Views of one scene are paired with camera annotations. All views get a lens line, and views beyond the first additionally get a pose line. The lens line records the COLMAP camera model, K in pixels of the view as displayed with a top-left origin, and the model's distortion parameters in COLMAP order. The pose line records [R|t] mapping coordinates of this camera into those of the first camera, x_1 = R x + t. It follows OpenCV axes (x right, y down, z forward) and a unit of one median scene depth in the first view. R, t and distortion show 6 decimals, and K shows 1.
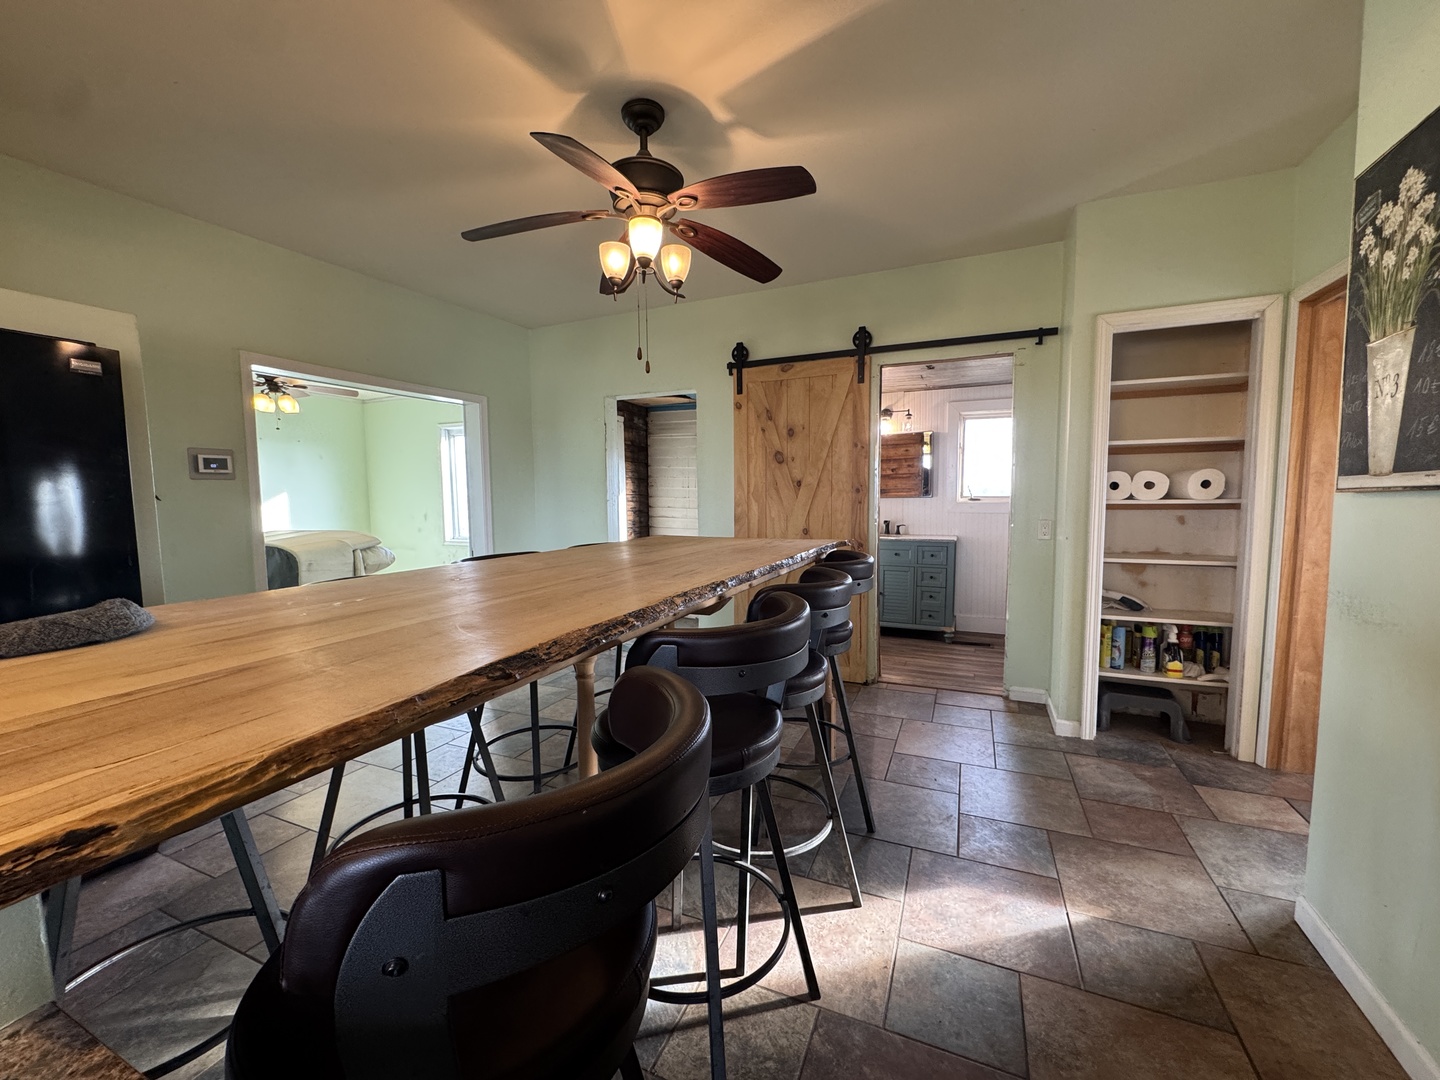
lens RADIAL K [[579.6, 0, 716.0], [0, 579.6, 539.0], [0, 0, 1]] dist [-0.001234, 0.000162]
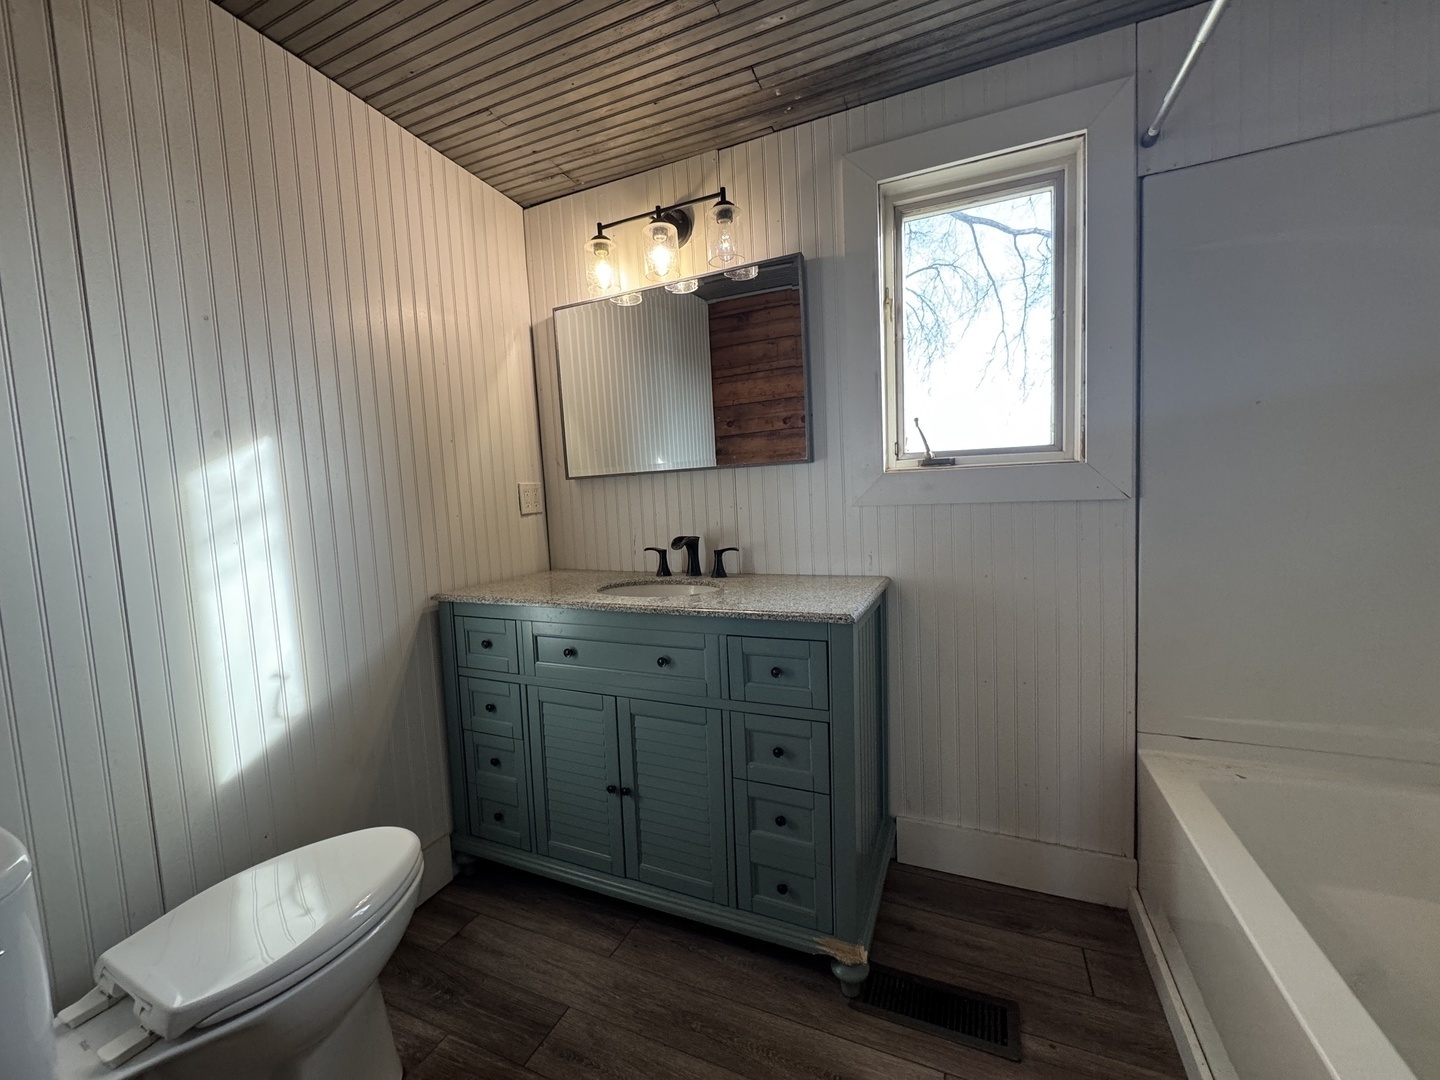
lens RADIAL K [[579.6, 0, 719.7], [0, 579.6, 537.3], [0, 0, 1]] dist [-0.001234, 0.000162]
pose [[0.999106, -0.042270, -0.000690, 0.586231], [0.042274, 0.999083, 0.006750, -0.061117], [0.000404, -0.006774, 0.999977, 1.226044]]
